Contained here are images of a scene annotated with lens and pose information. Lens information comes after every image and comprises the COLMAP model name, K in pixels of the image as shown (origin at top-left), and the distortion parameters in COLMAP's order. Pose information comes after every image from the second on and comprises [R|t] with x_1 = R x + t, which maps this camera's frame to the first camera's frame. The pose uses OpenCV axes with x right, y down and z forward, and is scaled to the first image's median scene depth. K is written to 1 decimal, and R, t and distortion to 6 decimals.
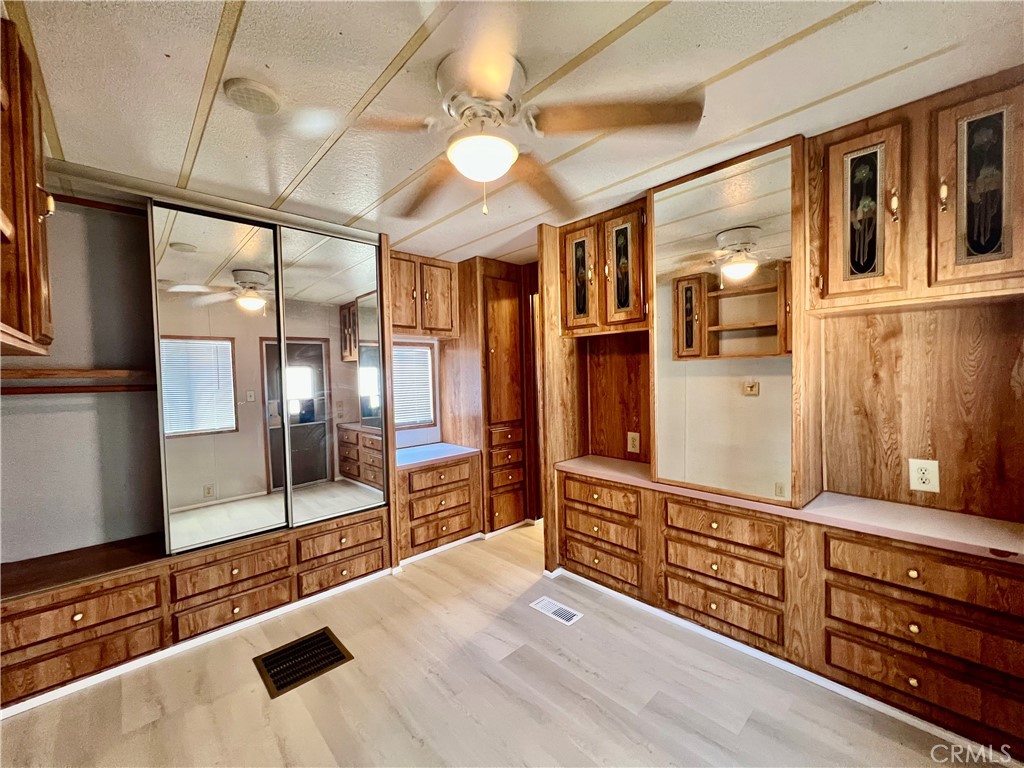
lens RADIAL K [[410.5, 0, 509.9], [0, 410.5, 383.6], [0, 0, 1]] dist [0.000338, 0.000044]
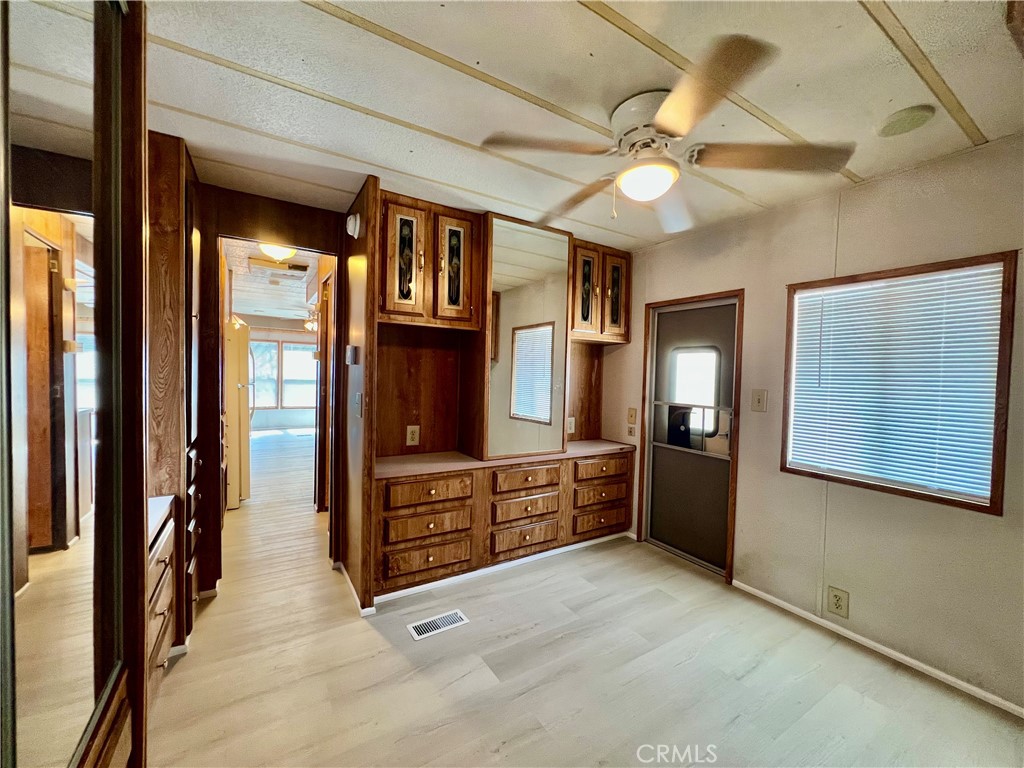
lens RADIAL K [[410.5, 0, 509.9], [0, 410.5, 383.6], [0, 0, 1]] dist [0.000338, 0.000044]
pose [[0.201252, 0.004359, 0.979530, -0.793626], [-0.003972, 0.999986, -0.003634, 0.022805], [-0.979531, -0.003159, 0.201267, 0.700289]]
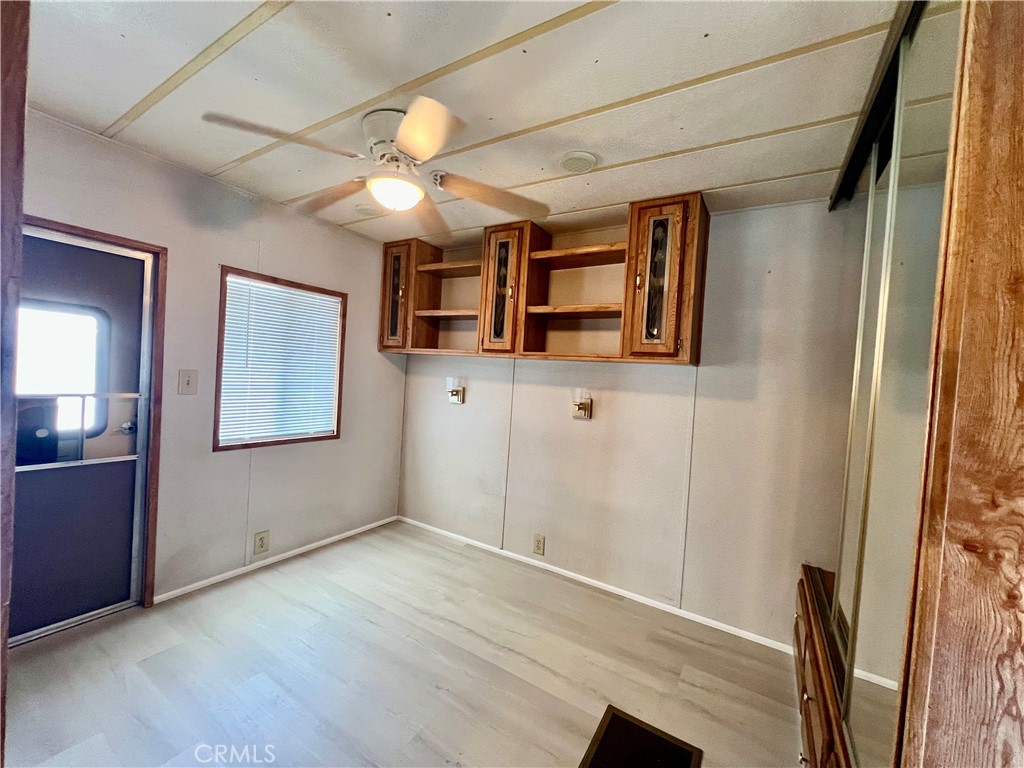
lens RADIAL K [[411.7, 0, 508.9], [0, 411.7, 383.7], [0, 0, 1]] dist [-0.000201, 0.000831]
pose [[-0.967191, -0.031781, -0.252056, -0.058541], [-0.047137, 0.997367, 0.055119, -0.027524], [0.249641, 0.065192, -0.966142, 1.444336]]
